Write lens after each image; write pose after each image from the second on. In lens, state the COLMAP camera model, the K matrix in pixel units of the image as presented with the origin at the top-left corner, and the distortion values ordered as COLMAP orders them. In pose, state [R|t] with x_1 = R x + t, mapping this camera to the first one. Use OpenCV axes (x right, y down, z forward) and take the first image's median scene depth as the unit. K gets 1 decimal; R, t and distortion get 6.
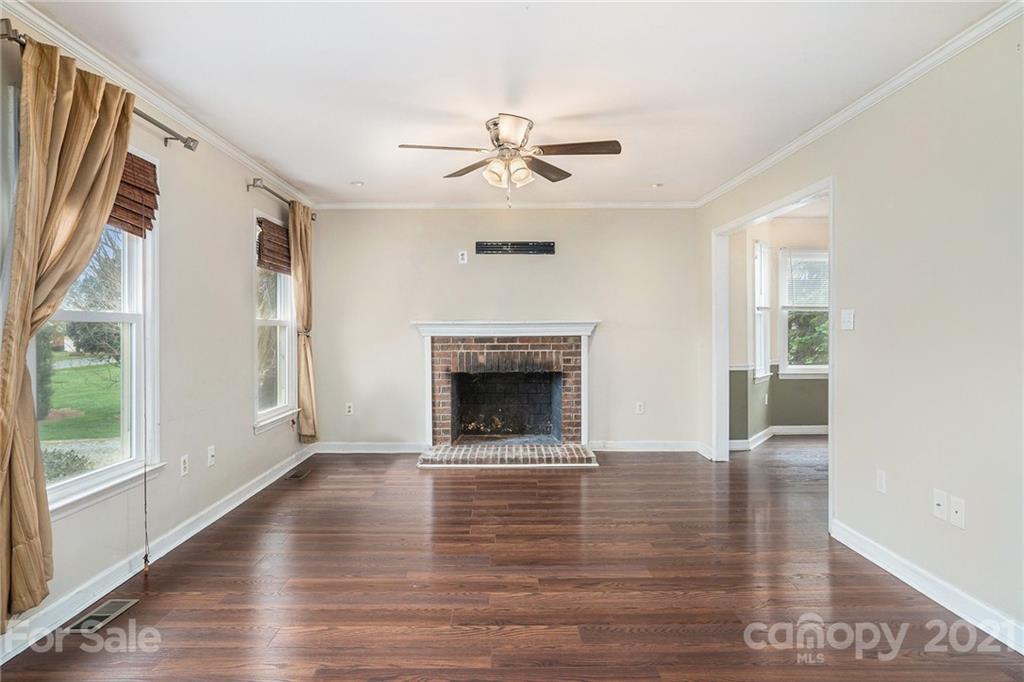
lens RADIAL K [[583.8, 0, 512.1], [0, 583.8, 336.5], [0, 0, 1]] dist [0.003266, 0.011777]
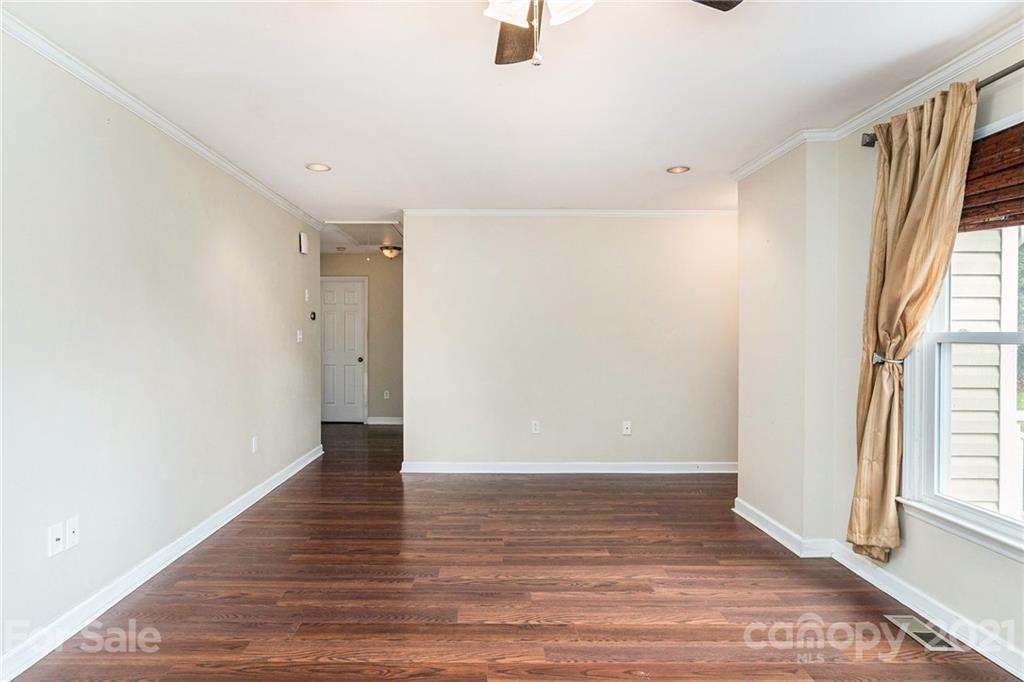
lens RADIAL K [[561.8, 0, 508.7], [0, 561.8, 338.7], [0, 0, 1]] dist [0.000476, 0.000073]
pose [[-0.999802, -0.000872, -0.019864, 0.036351], [-0.001204, 0.999859, 0.016724, -0.048857], [0.019847, 0.016745, -0.999663, 2.018053]]
